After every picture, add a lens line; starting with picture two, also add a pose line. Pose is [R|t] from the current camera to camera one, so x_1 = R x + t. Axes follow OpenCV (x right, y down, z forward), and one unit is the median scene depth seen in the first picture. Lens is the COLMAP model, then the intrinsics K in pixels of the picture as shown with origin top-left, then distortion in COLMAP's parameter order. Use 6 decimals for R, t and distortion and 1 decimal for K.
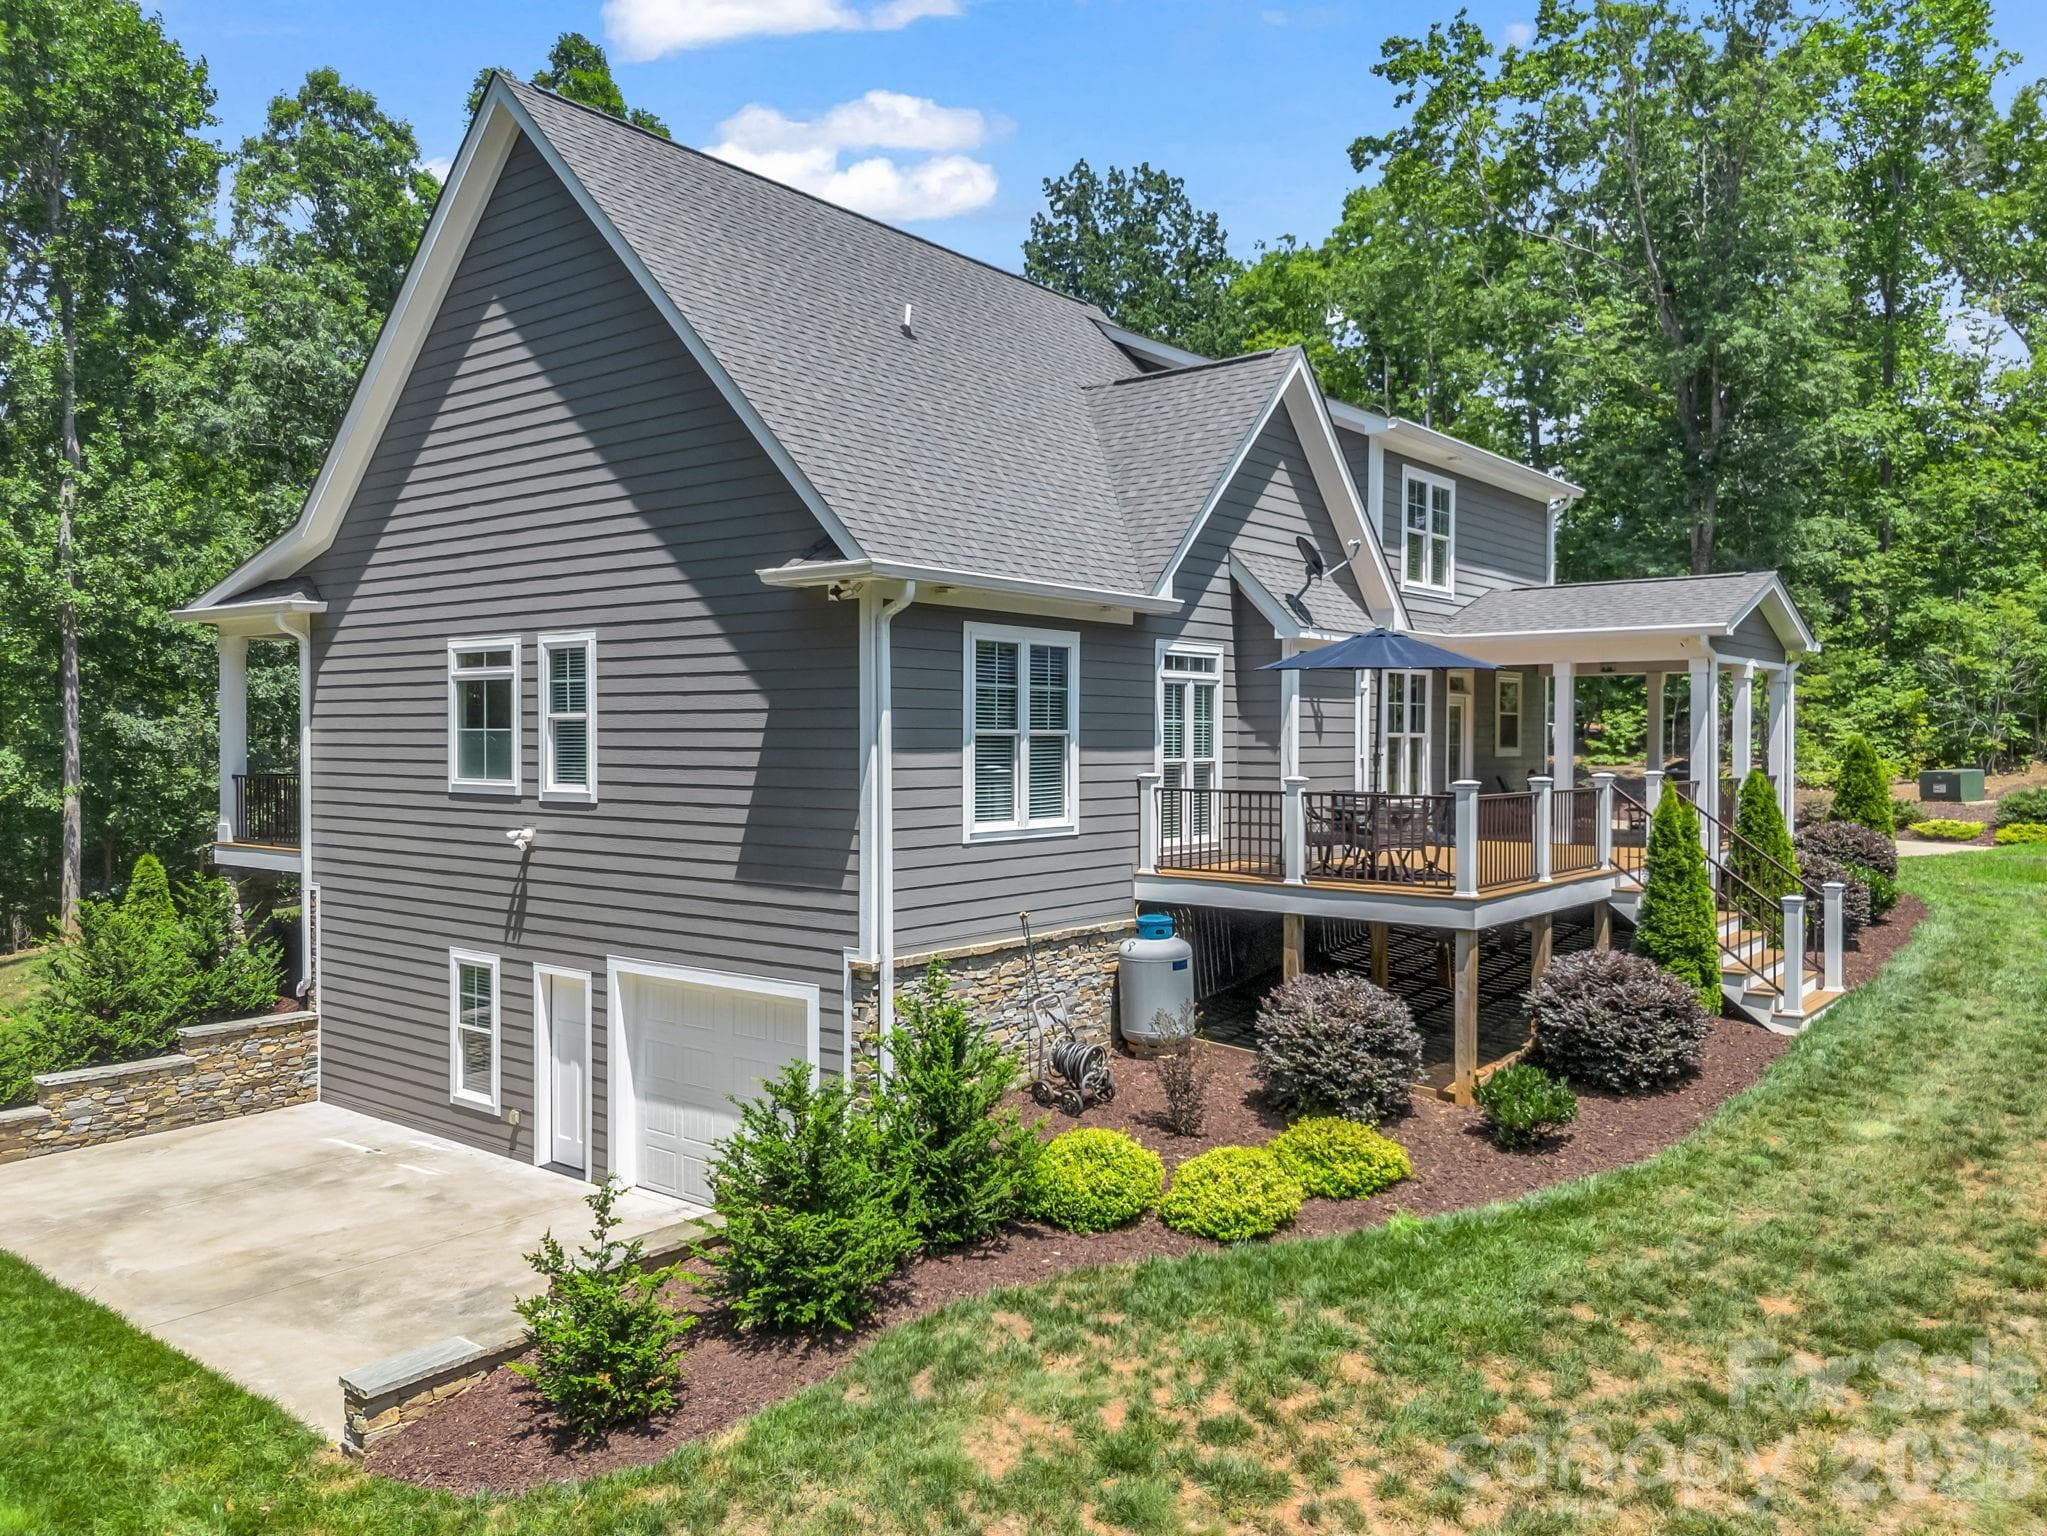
lens RADIAL K [[1480.9, 0, 1022.4], [0, 1480.9, 728.6], [0, 0, 1]] dist [0.093955, -0.104102]
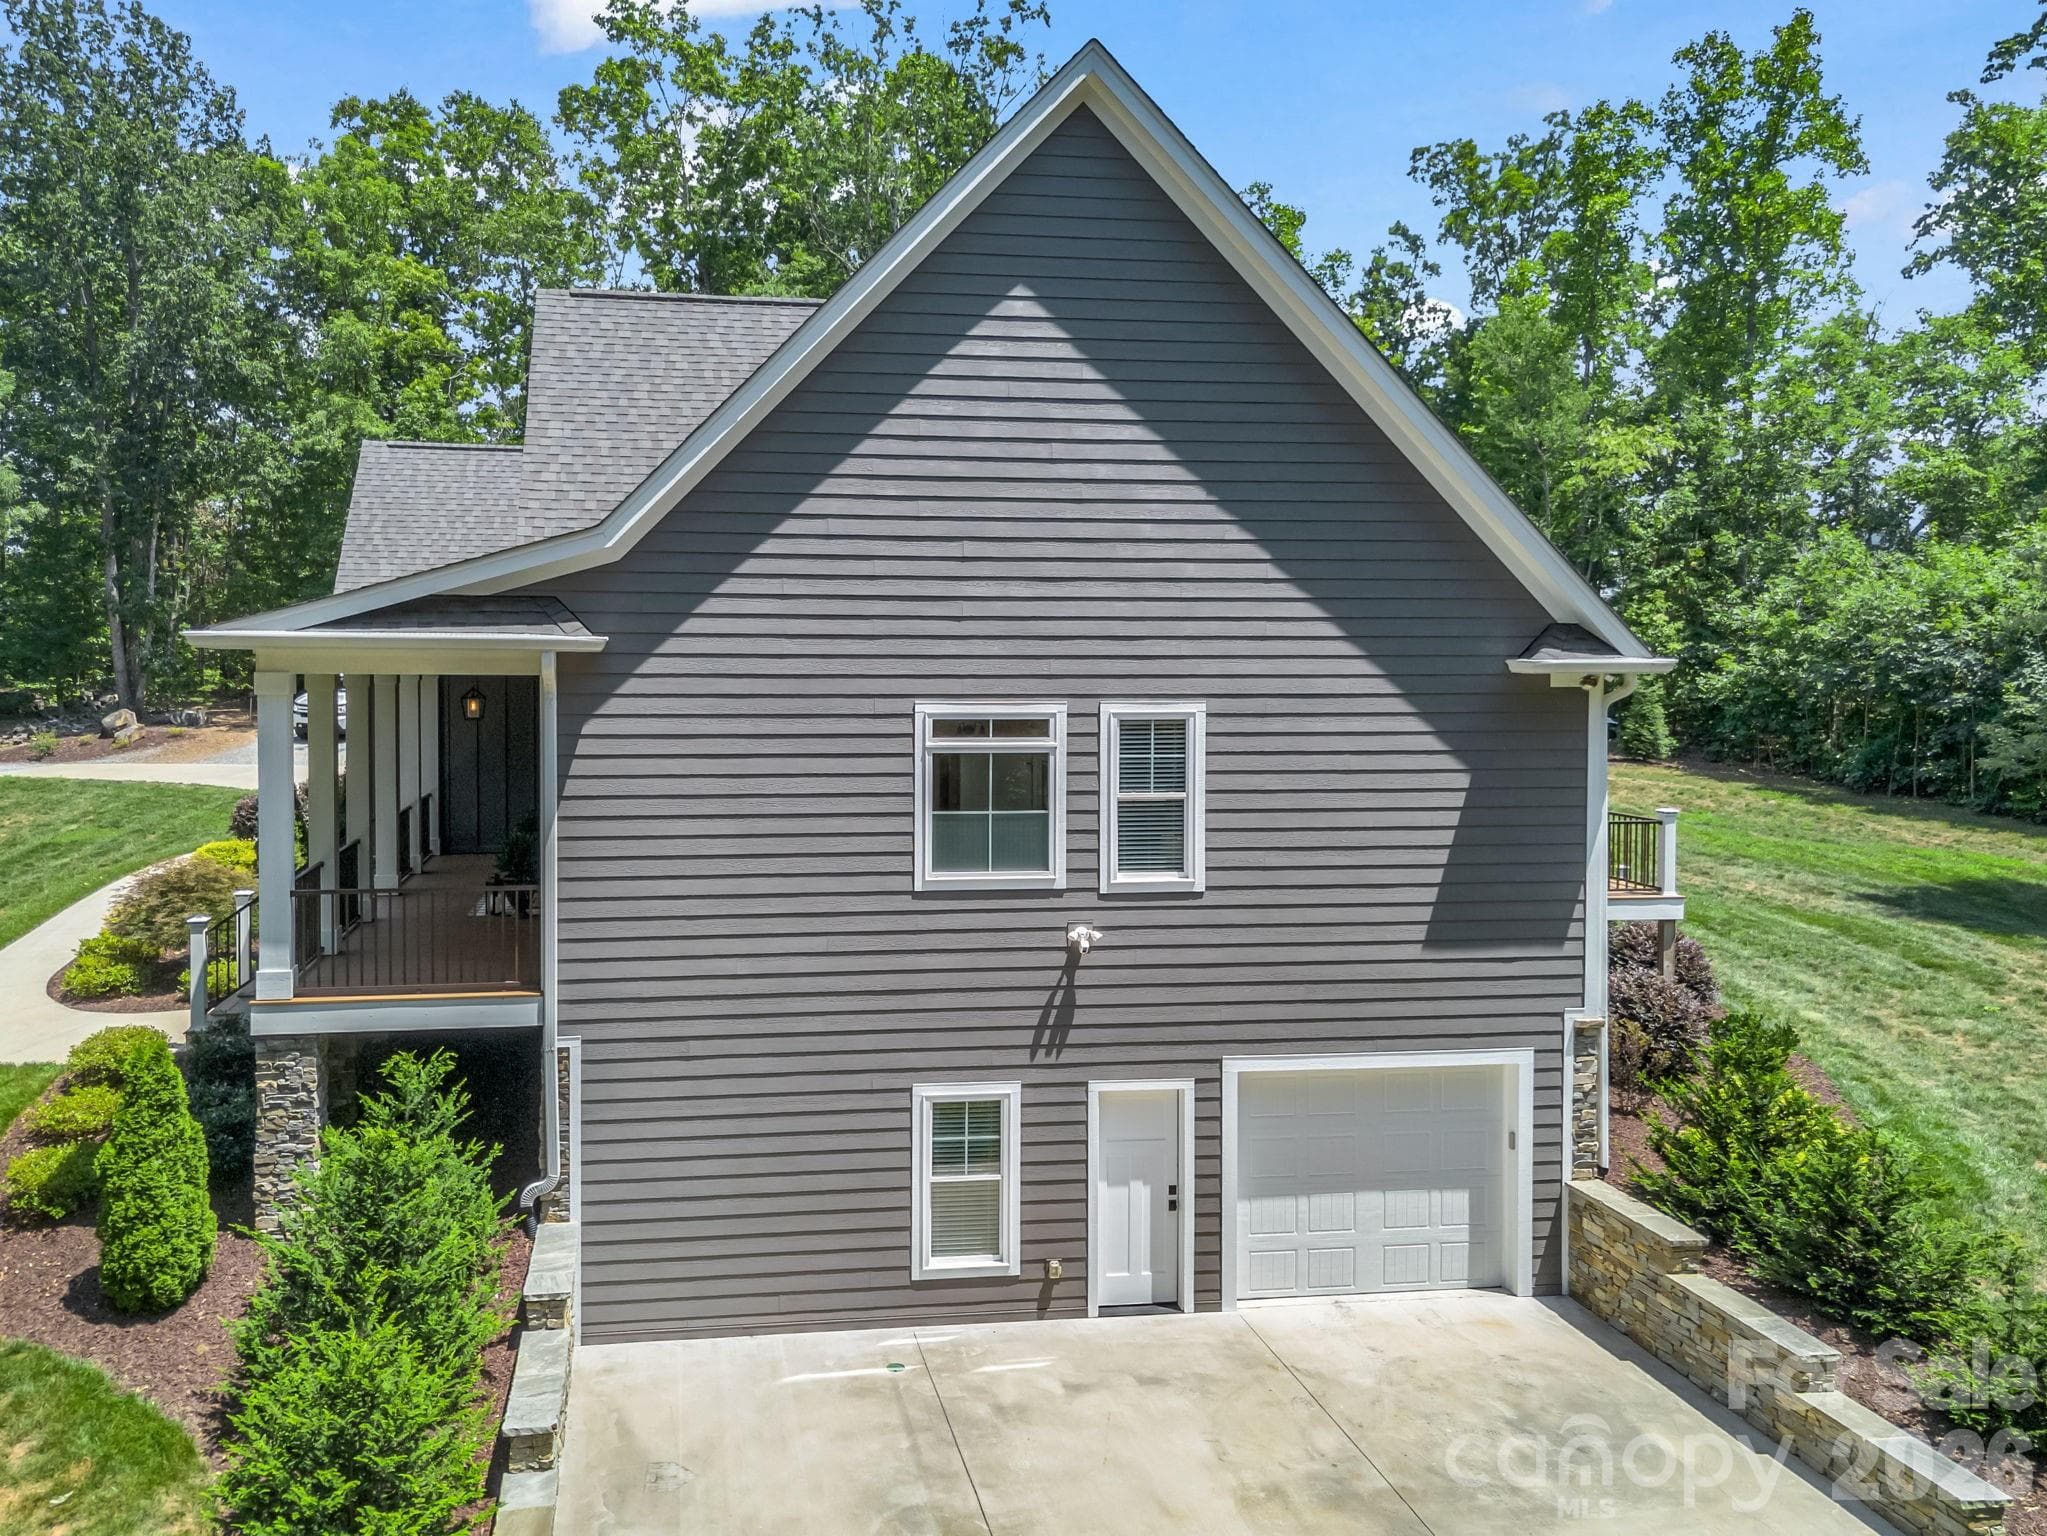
lens RADIAL K [[1355.5, 0, 1028.3], [0, 1355.5, 715.5], [0, 0, 1]] dist [0.043999, -0.003263]
pose [[0.709263, 0.003295, 0.704936, -0.904596], [0.001797, 0.999977, -0.006483, -0.049833], [-0.704942, 0.005865, 0.709241, 0.466409]]
